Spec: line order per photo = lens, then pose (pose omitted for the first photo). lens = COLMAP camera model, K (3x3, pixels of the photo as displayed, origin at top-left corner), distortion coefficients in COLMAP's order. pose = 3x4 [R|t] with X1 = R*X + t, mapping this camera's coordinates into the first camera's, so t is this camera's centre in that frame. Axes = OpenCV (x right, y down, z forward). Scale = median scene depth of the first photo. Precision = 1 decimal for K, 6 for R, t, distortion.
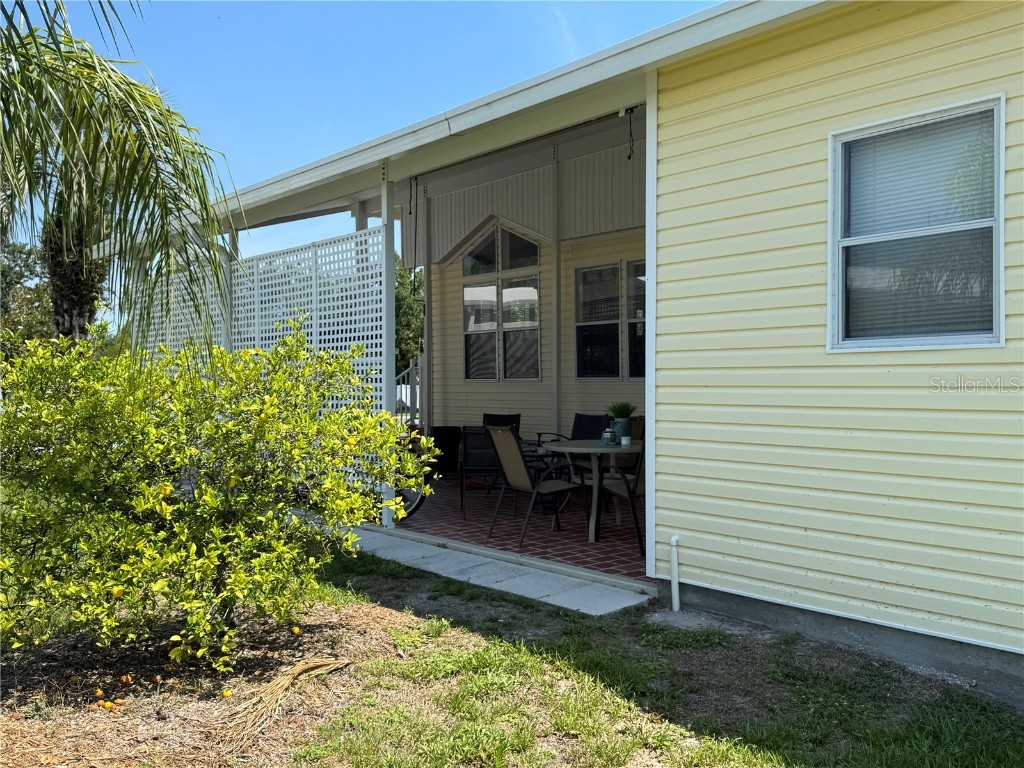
lens RADIAL K [[951.4, 0, 512.3], [0, 951.4, 386.0], [0, 0, 1]] dist [0.004263, 0.000000]
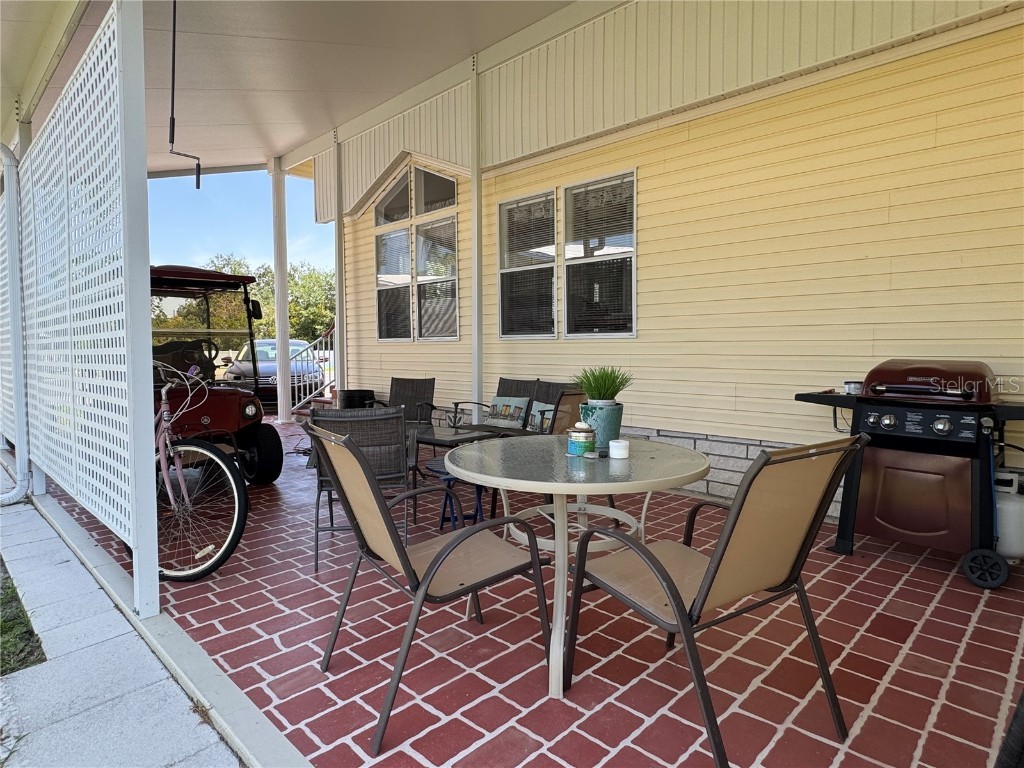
lens RADIAL K [[594.7, 0, 515.0], [0, 594.7, 382.4], [0, 0, 1]] dist [-0.004519, -0.001195]
pose [[0.994330, -0.003986, 0.106261, 0.022330], [-0.001568, 0.998639, 0.052135, 0.005184], [-0.106324, -0.052006, 0.992971, 0.445745]]
